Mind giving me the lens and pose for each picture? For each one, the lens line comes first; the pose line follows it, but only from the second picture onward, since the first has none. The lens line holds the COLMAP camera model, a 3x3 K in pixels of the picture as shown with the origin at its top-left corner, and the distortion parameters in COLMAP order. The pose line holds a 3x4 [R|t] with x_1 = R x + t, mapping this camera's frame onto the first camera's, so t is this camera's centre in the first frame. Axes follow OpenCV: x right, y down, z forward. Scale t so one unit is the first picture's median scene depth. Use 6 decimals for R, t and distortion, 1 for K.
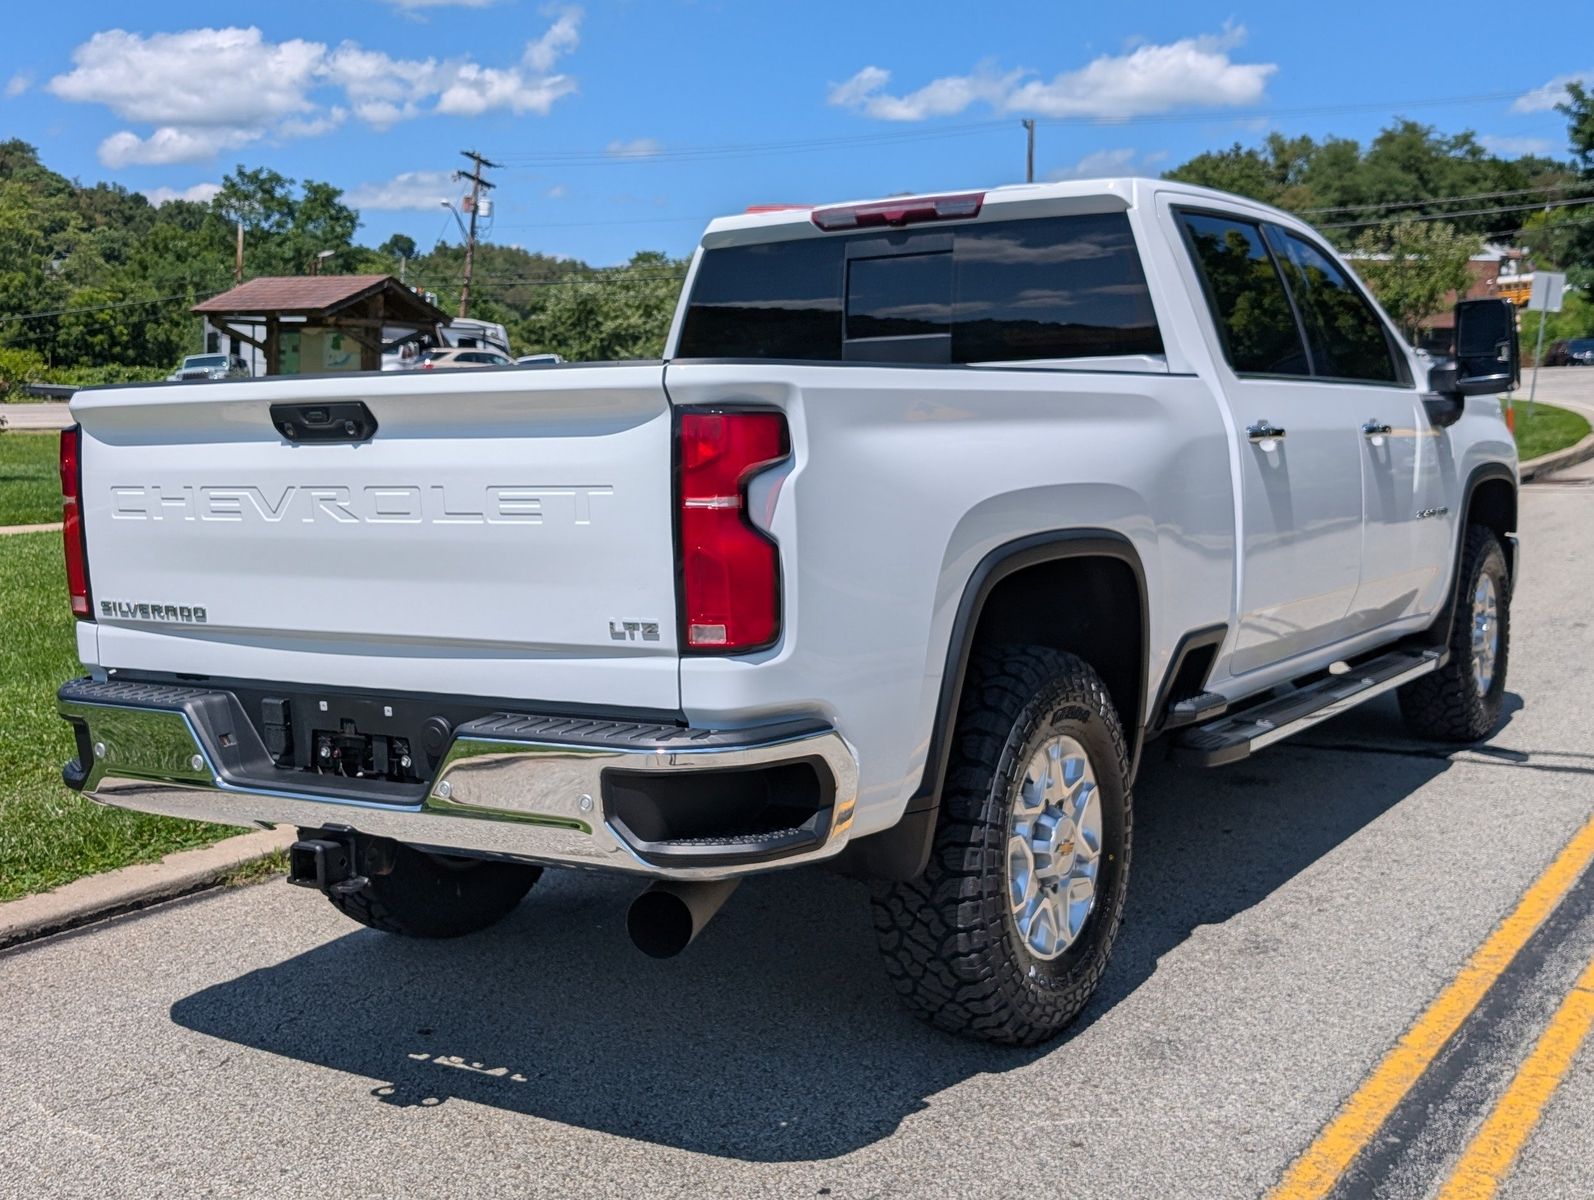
lens RADIAL K [[1905.5, 0, 744.6], [0, 1905.5, 599.9], [0, 0, 1]] dist [0.112414, -0.313314]
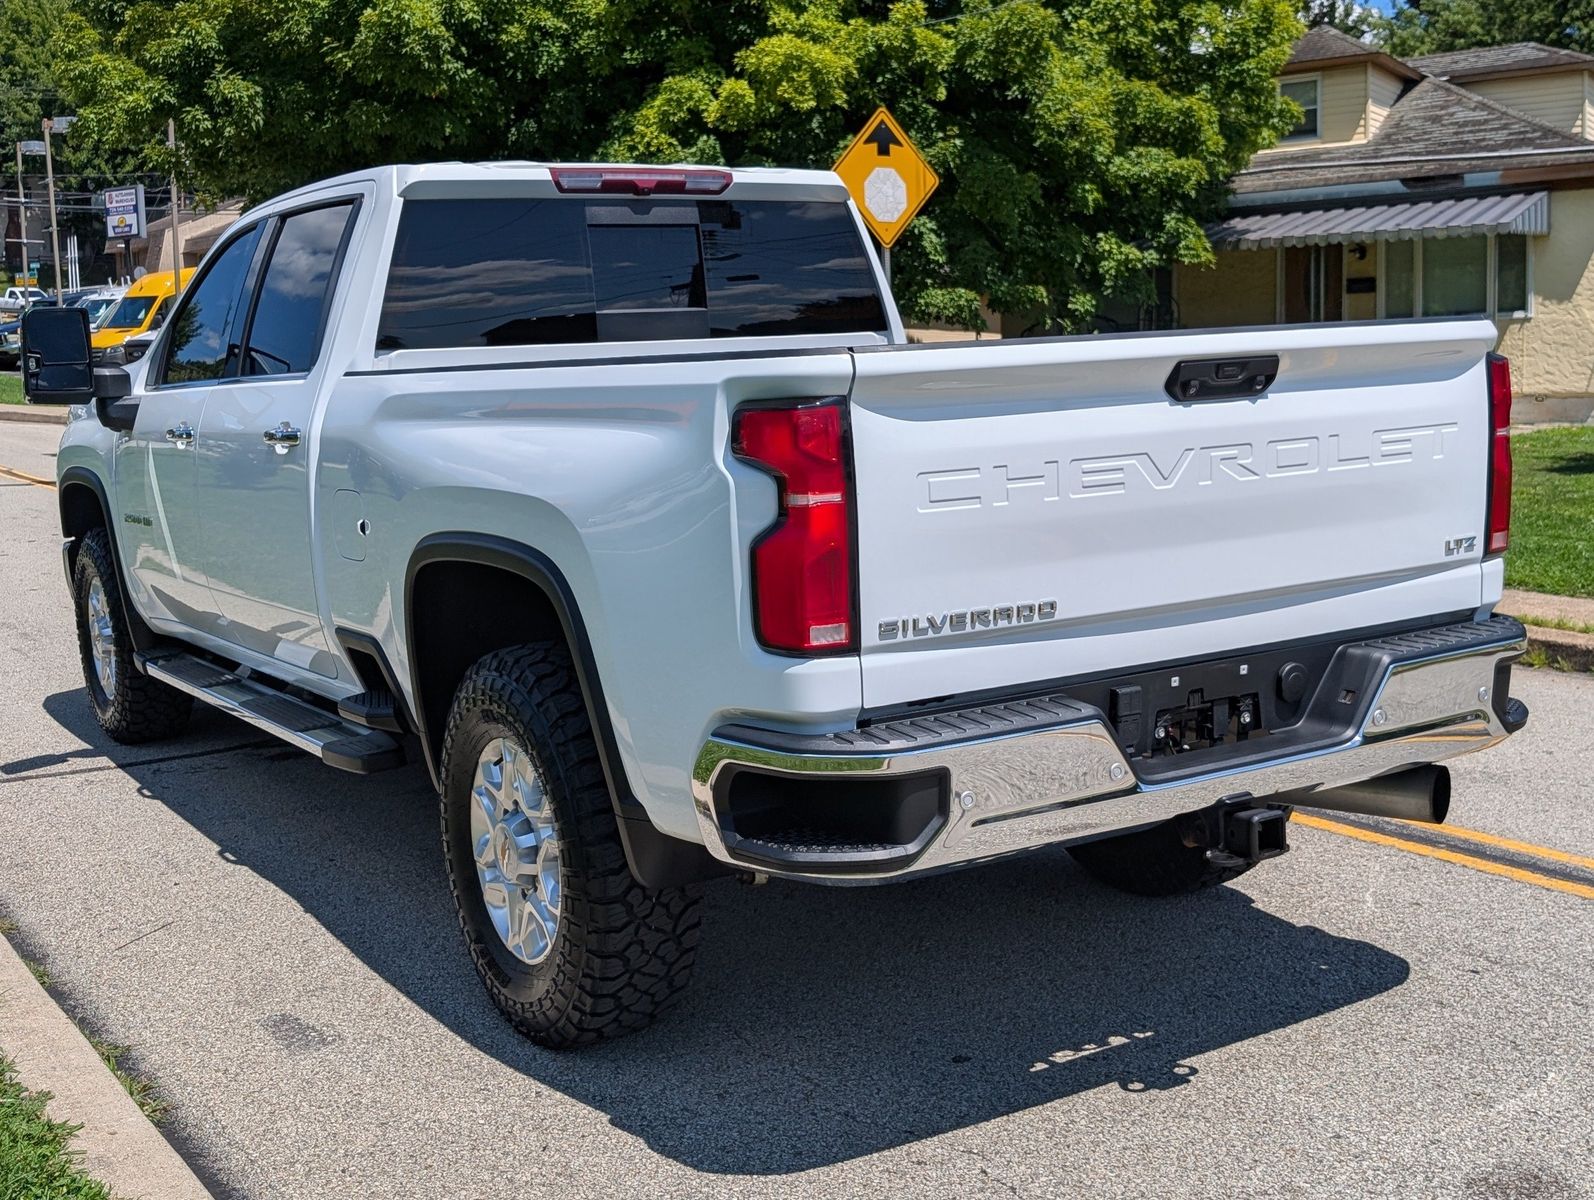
lens RADIAL K [[1901.6, 0, 824.2], [0, 1901.6, 598.9], [0, 0, 1]] dist [0.164241, -0.590655]
pose [[0.391865, -0.113597, 0.912983, -0.792877], [0.119094, 0.990262, 0.072095, -0.050998], [-0.912282, 0.080480, 0.401577, 0.538780]]
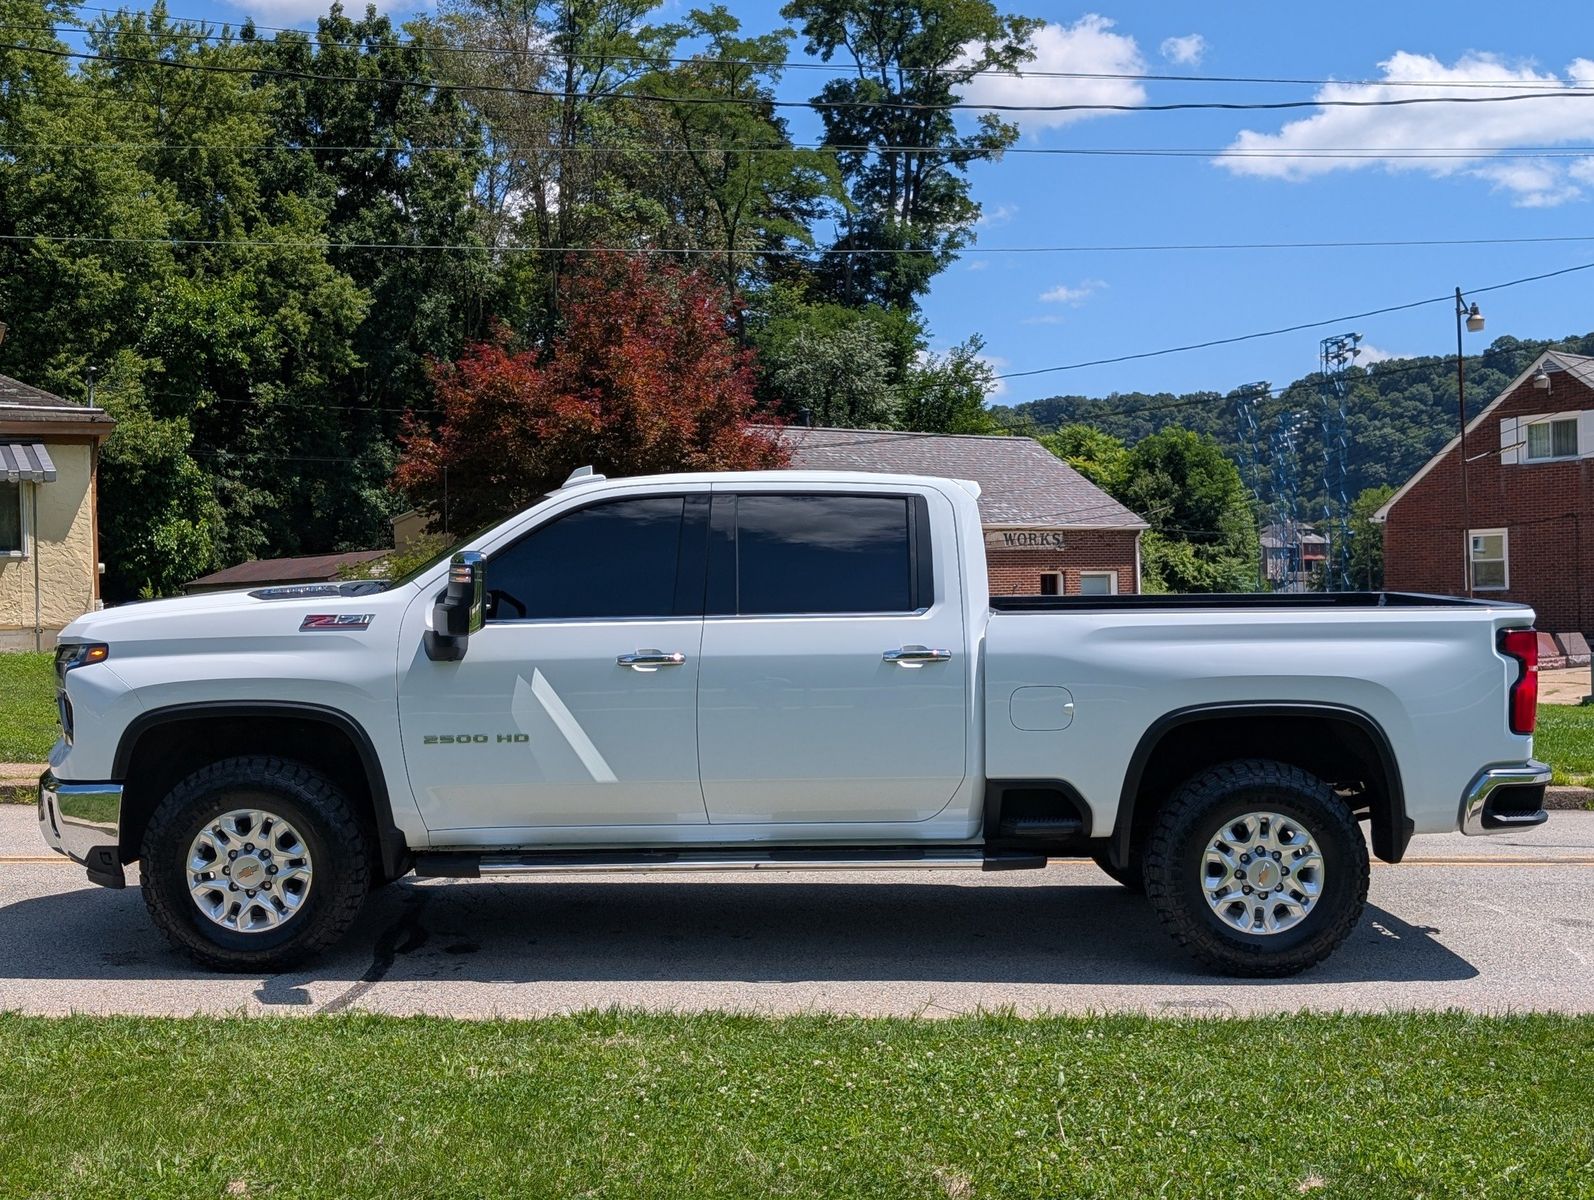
lens RADIAL K [[1904.0, 0, 797.0], [0, 1904.0, 600.0], [0, 0, 1]] dist [0.100679, -0.325739]
pose [[-0.572319, -0.004812, 0.820017, -1.109661], [0.098627, 0.992320, 0.074658, -0.245896], [-0.814079, 0.123604, -0.567449, 1.990667]]
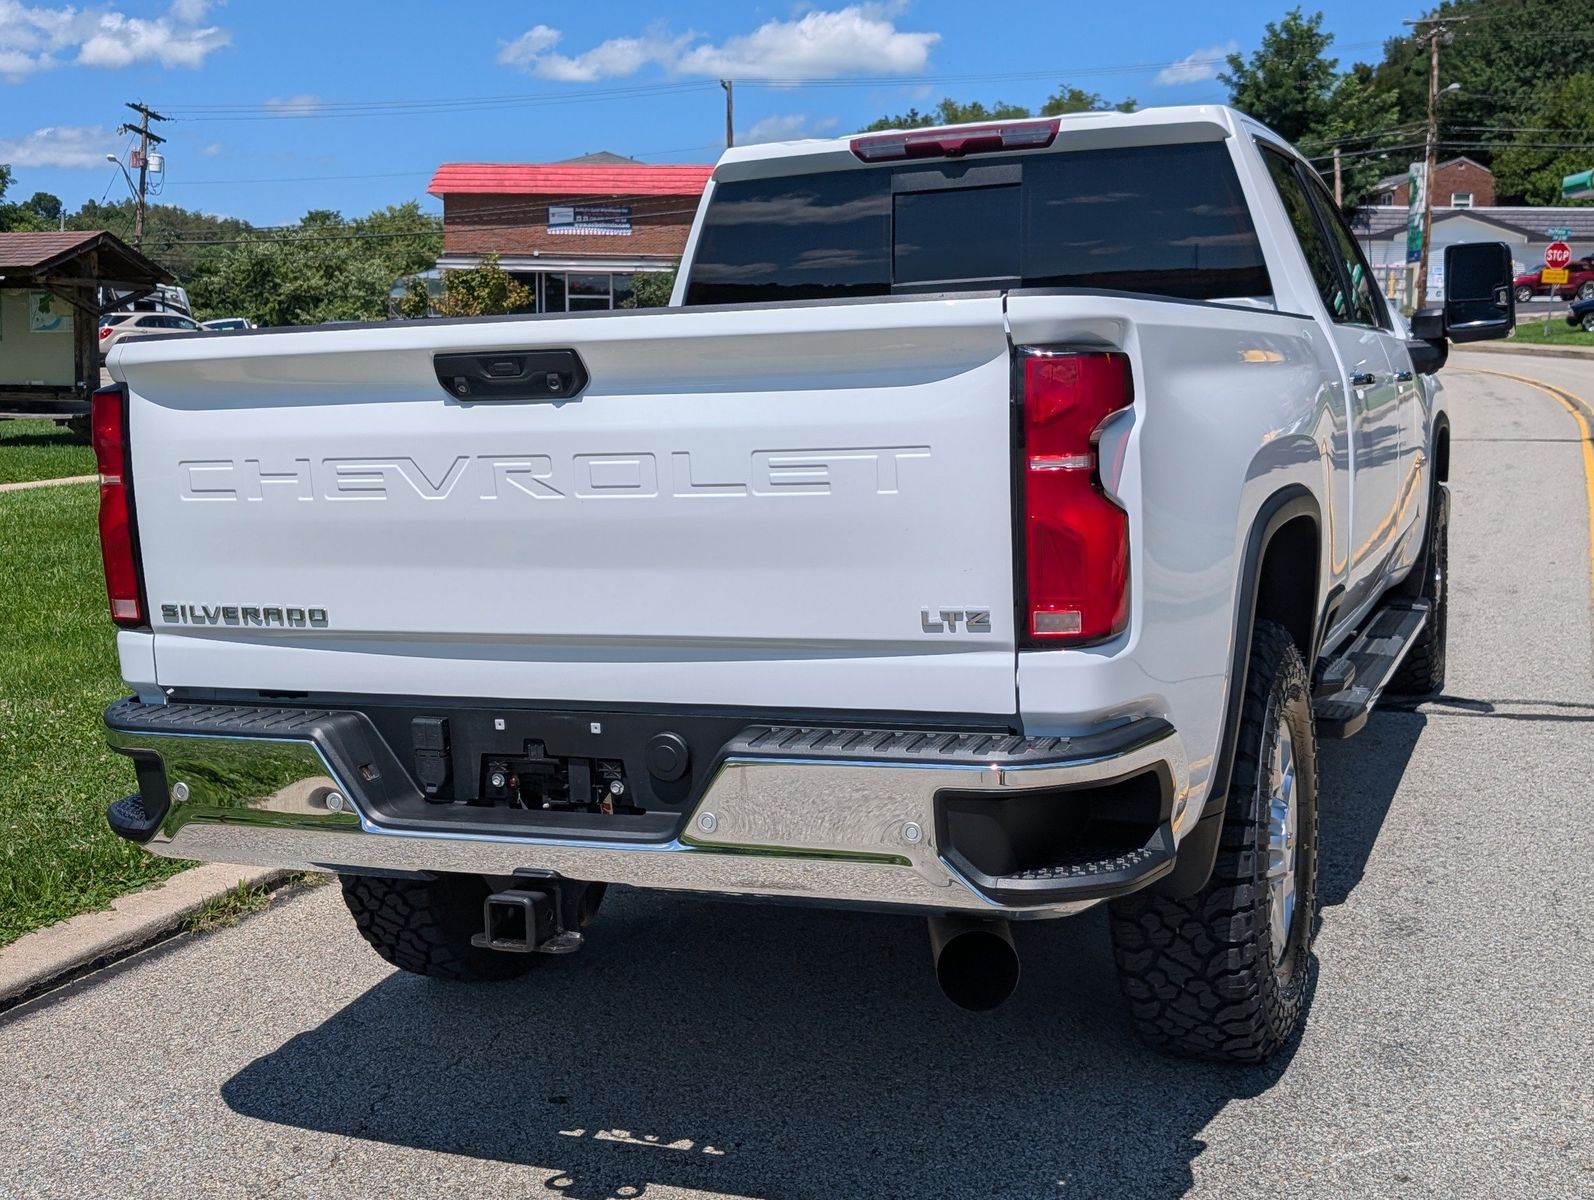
lens RADIAL K [[1904.0, 0, 797.0], [0, 1904.0, 600.0], [0, 0, 1]] dist [0.100679, -0.325739]
pose [[0.980695, -0.034723, 0.192434, -0.173491], [0.031090, 0.999277, 0.021866, -0.008049], [-0.193054, -0.015461, 0.981066, 0.123665]]
